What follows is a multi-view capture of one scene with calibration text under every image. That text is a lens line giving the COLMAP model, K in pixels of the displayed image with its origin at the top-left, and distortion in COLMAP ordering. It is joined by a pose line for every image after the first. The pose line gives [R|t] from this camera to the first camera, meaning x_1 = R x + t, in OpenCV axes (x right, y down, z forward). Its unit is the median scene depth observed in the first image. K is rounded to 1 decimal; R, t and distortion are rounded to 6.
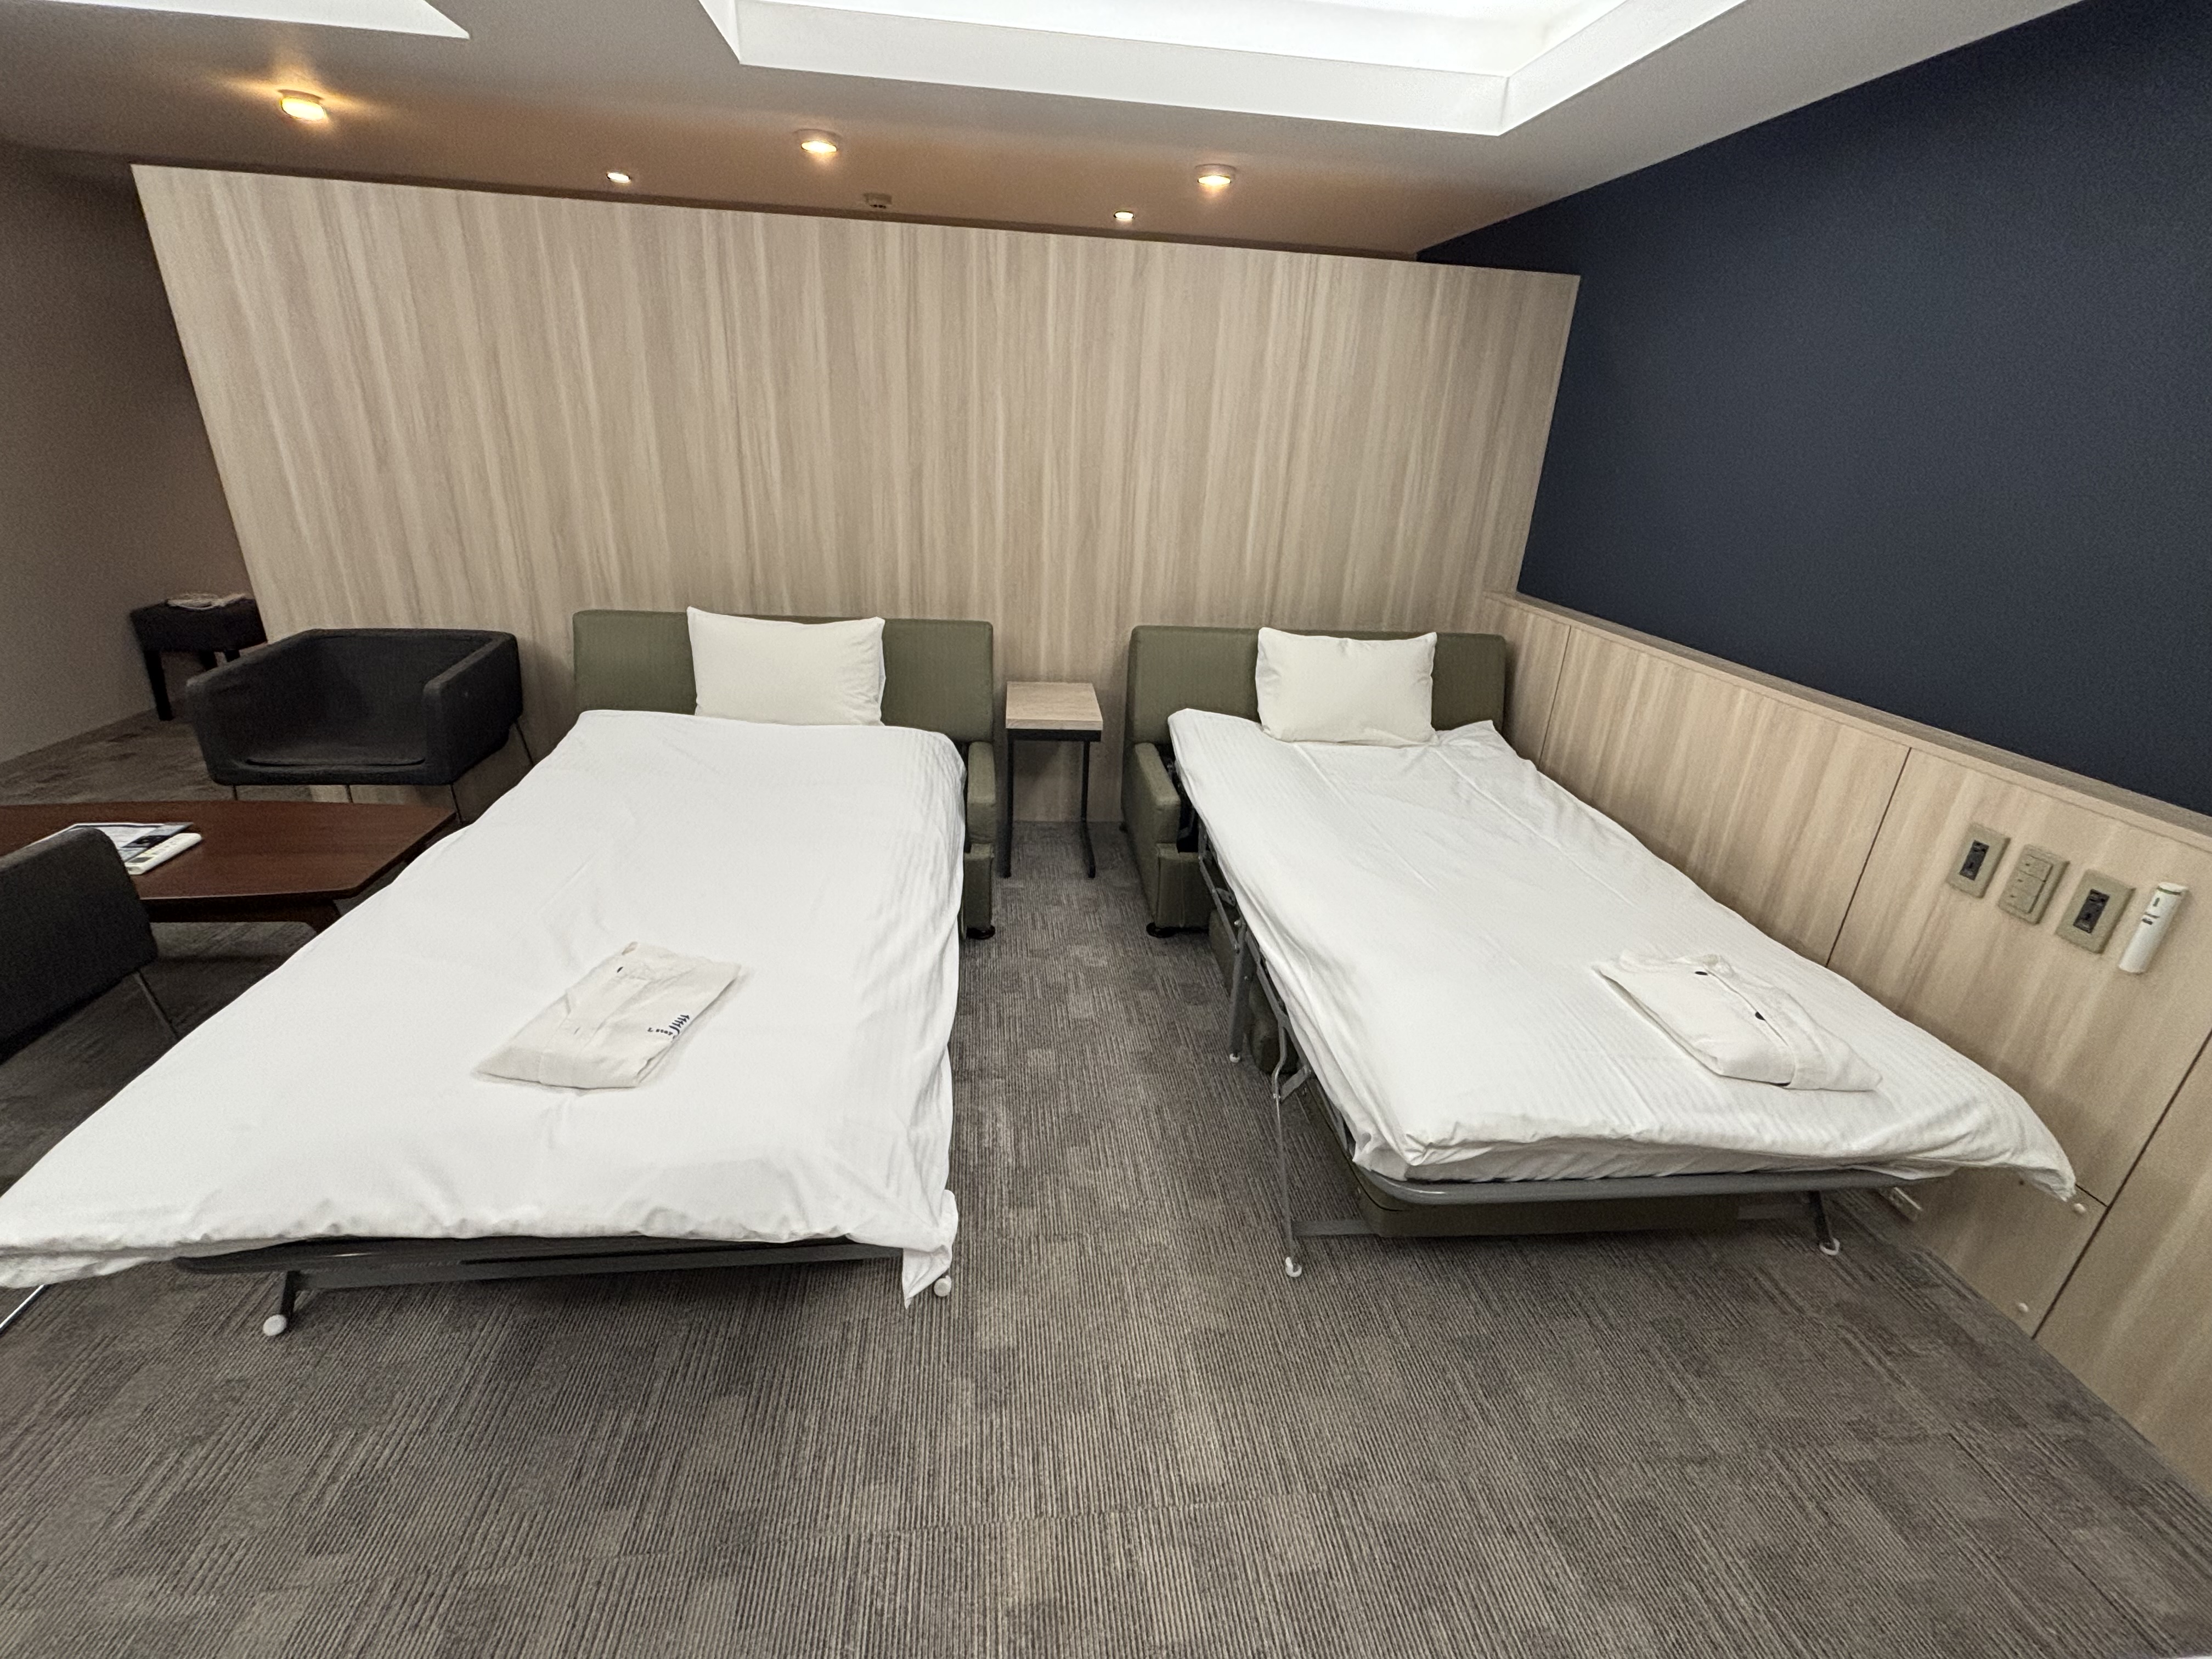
lens RADIAL K [[967.3, 0, 1102.6], [0, 967.3, 834.7], [0, 0, 1]] dist [-0.003750, -0.000310]
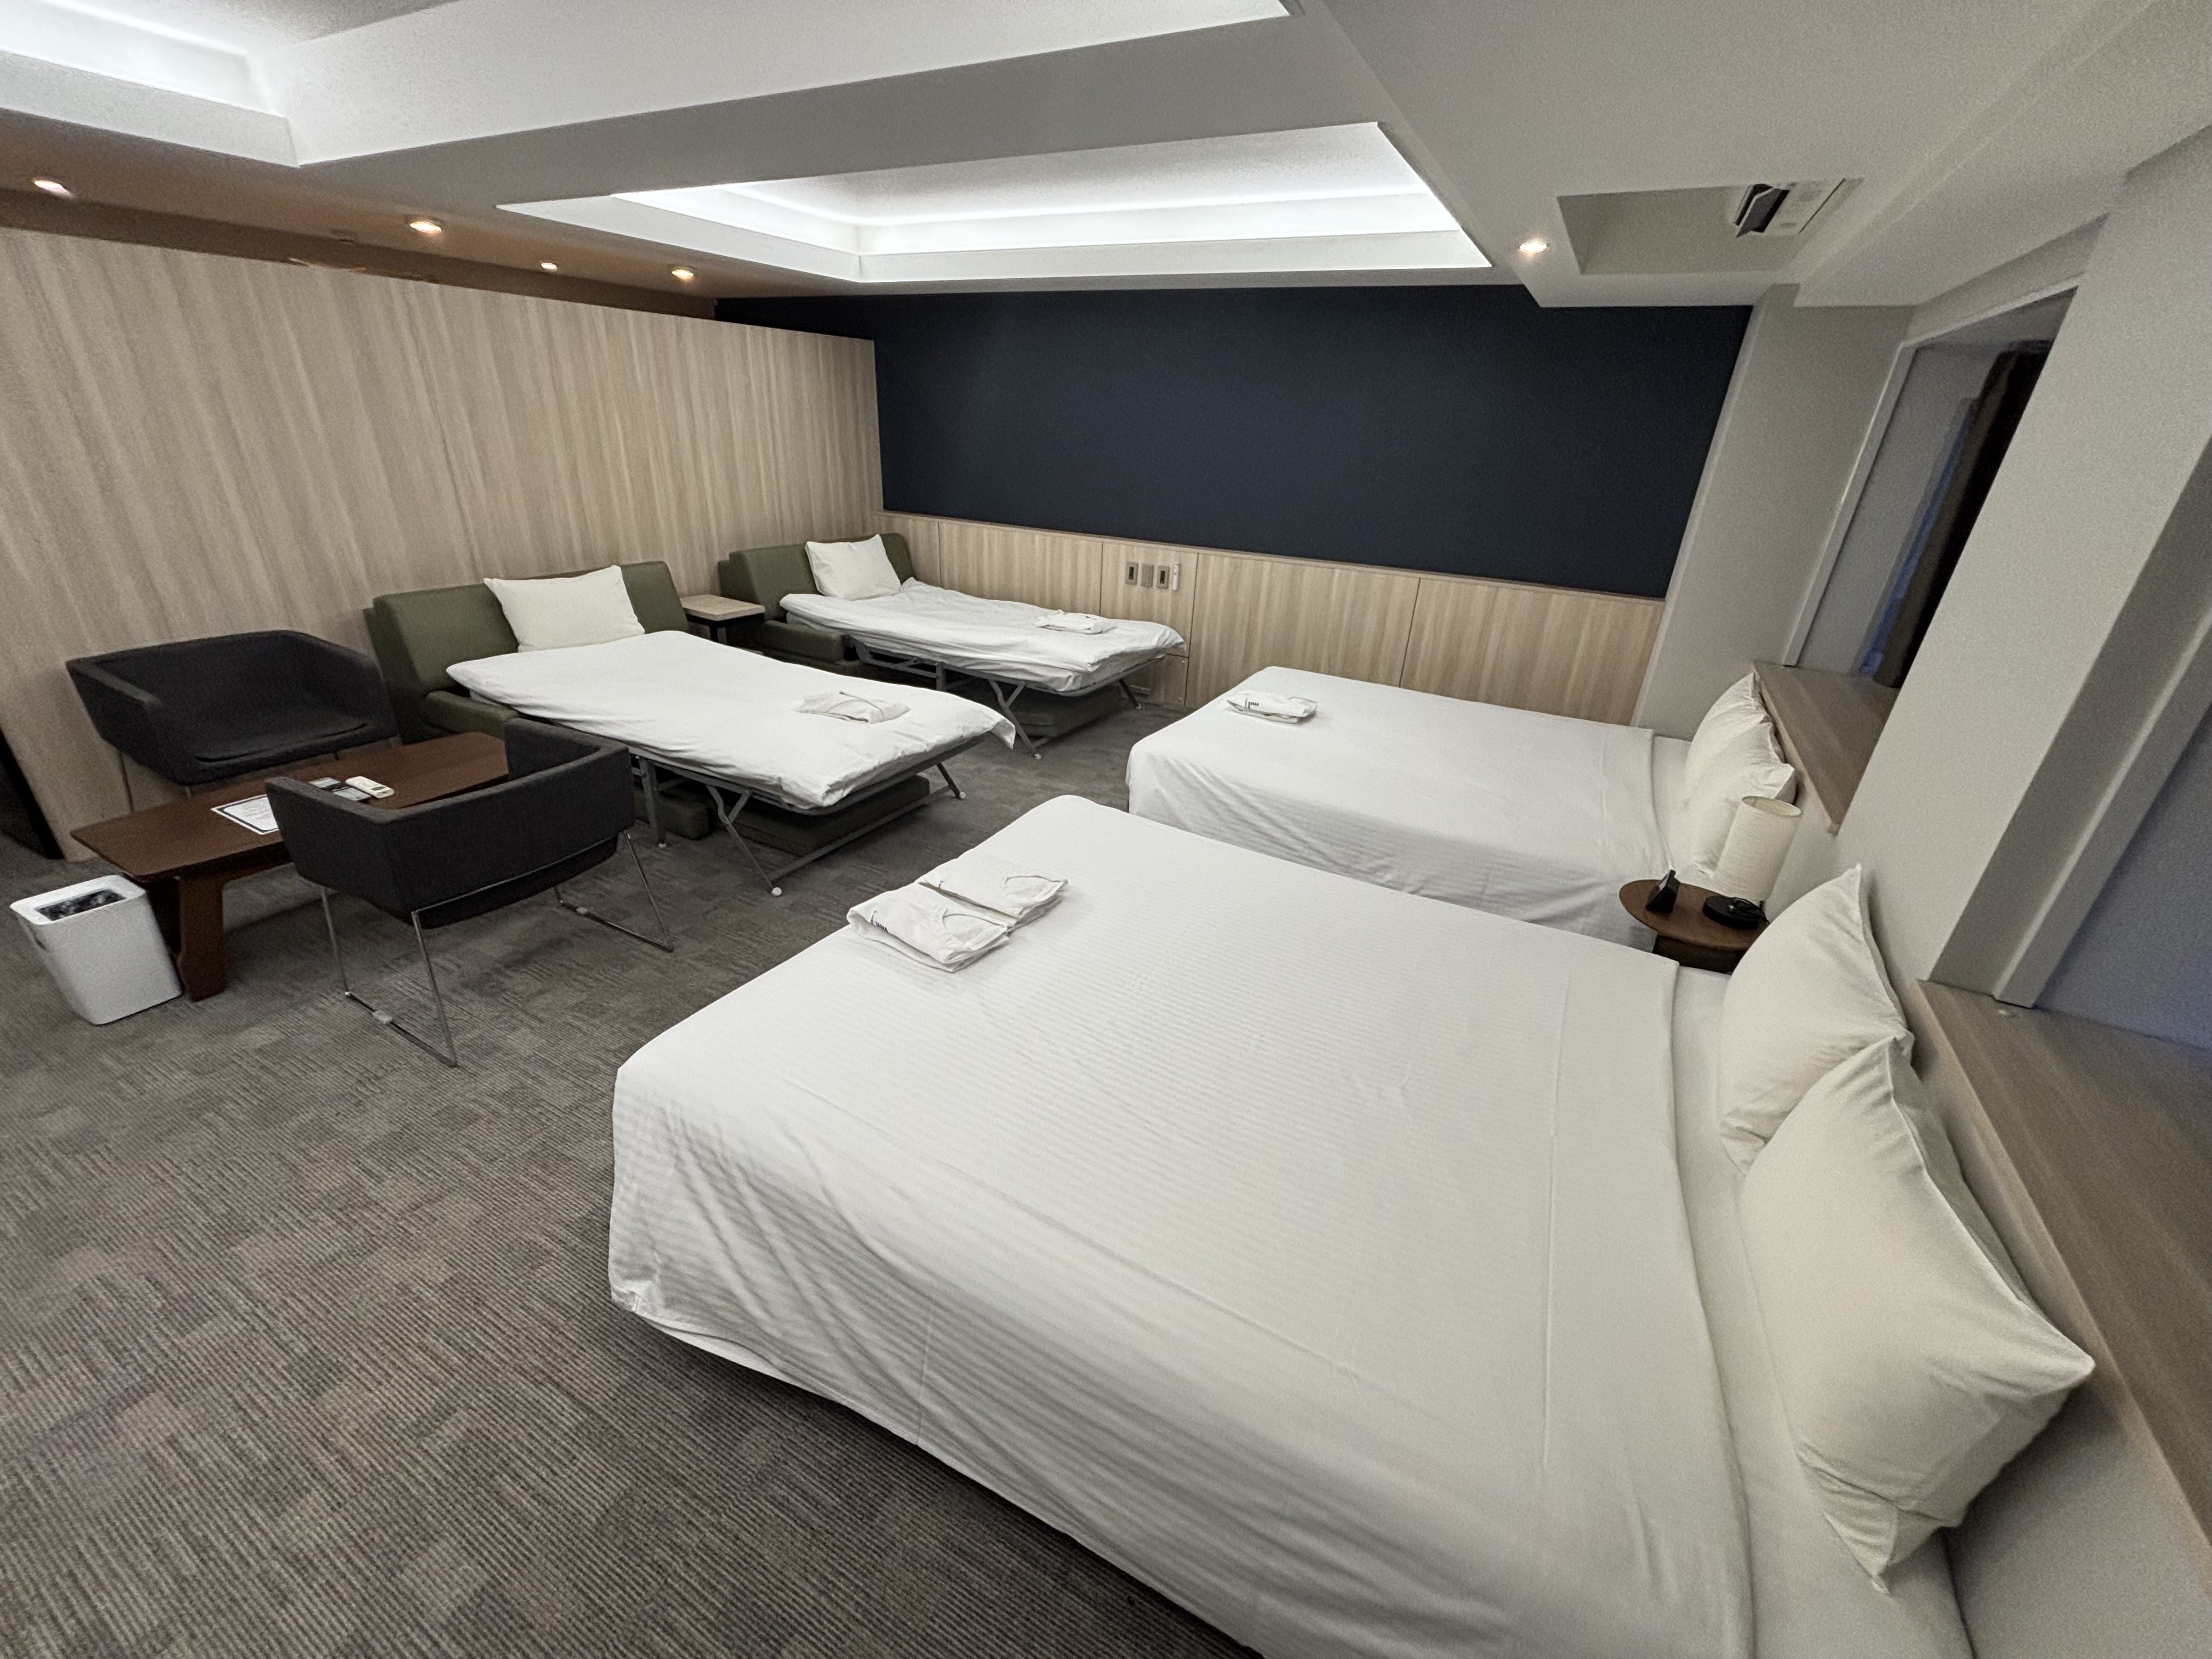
lens RADIAL K [[890.9, 0, 1108.7], [0, 890.9, 829.9], [0, 0, 1]] dist [-0.000737, -0.000258]
pose [[0.577571, -0.364037, 0.730677, -0.963452], [0.297001, 0.927430, 0.227296, 0.073447], [-0.760396, 0.085732, 0.643776, -0.464196]]
